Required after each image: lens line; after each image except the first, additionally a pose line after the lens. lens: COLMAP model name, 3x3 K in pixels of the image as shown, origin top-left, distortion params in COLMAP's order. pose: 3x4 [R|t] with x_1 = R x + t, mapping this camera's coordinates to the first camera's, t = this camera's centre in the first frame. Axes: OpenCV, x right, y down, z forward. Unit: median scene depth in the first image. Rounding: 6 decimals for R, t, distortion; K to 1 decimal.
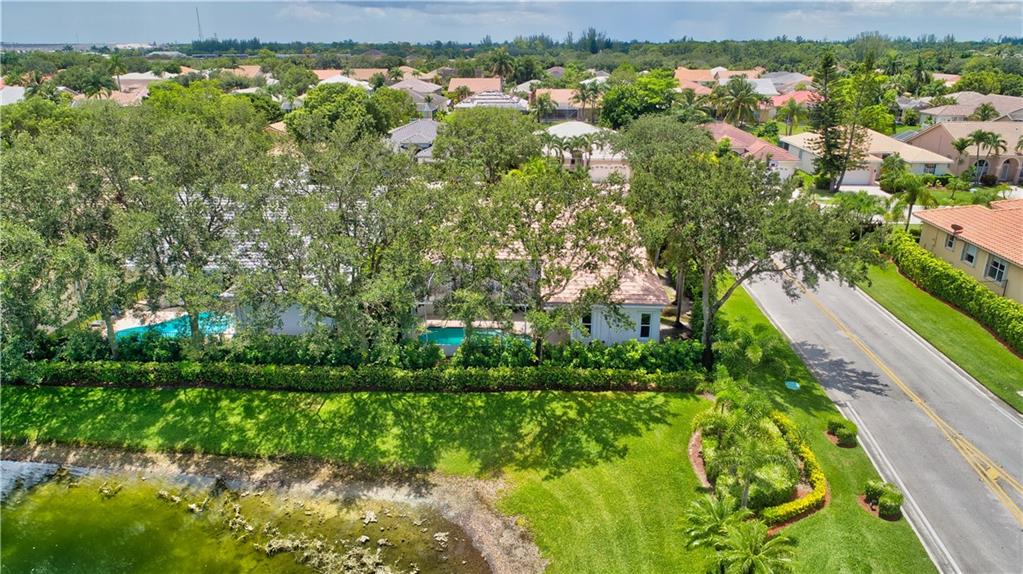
lens RADIAL K [[682.5, 0, 512.2], [0, 682.5, 293.4], [0, 0, 1]] dist [-0.004132, 0.000525]
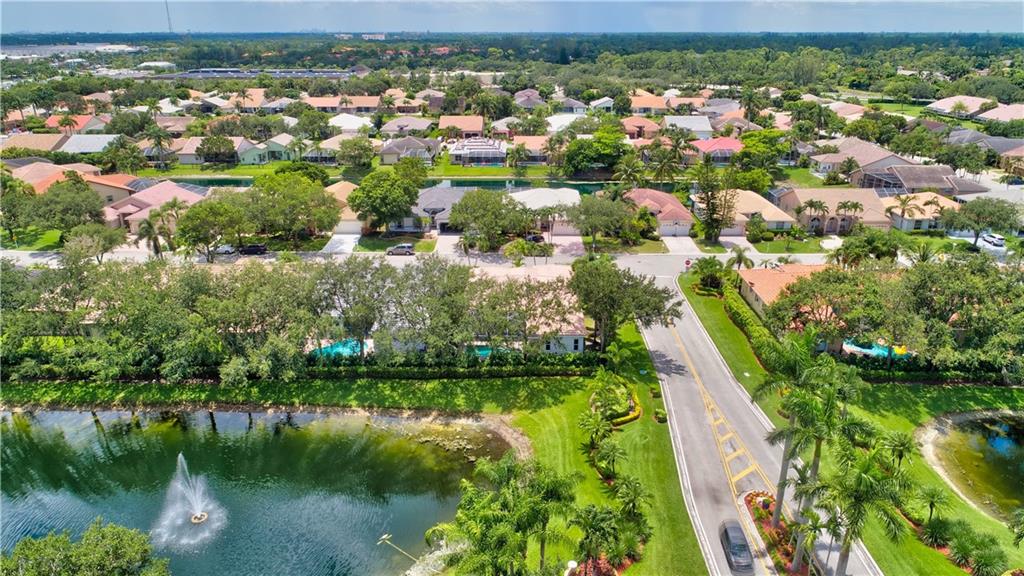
lens RADIAL K [[683.1, 0, 513.1], [0, 683.1, 290.6], [0, 0, 1]] dist [-0.004132, 0.000525]
pose [[0.999187, -0.014081, 0.037781, -0.083101], [0.013597, 0.999823, 0.013027, -0.166058], [-0.037957, -0.012502, 0.999201, -1.211202]]
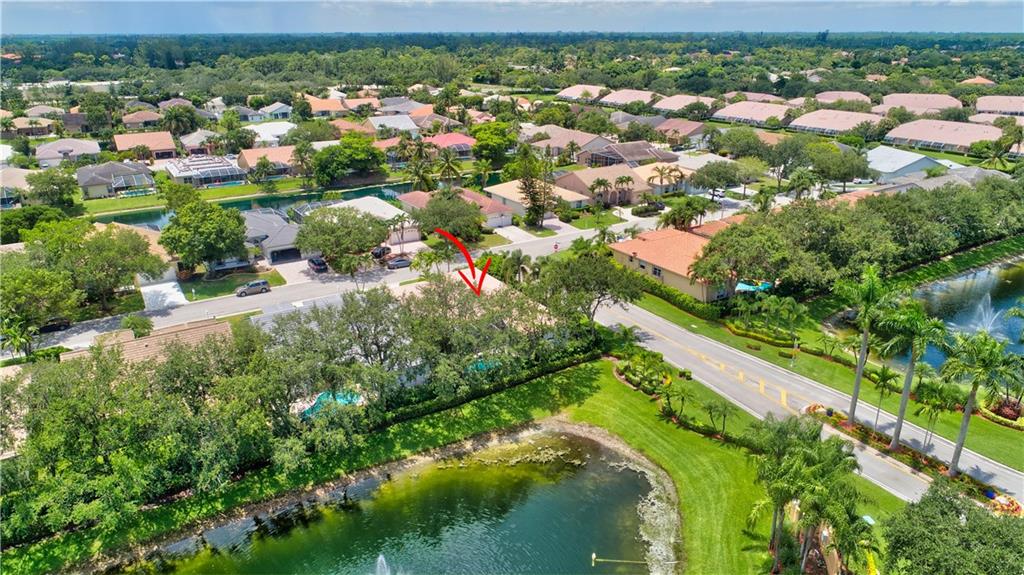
lens RADIAL K [[683.1, 0, 513.9], [0, 683.1, 288.9], [0, 0, 1]] dist [-0.004132, 0.000525]
pose [[0.819002, -0.203732, 0.536404, -1.203534], [0.198597, 0.977711, 0.068120, -0.311153], [-0.538326, 0.050738, 0.841208, -0.842387]]
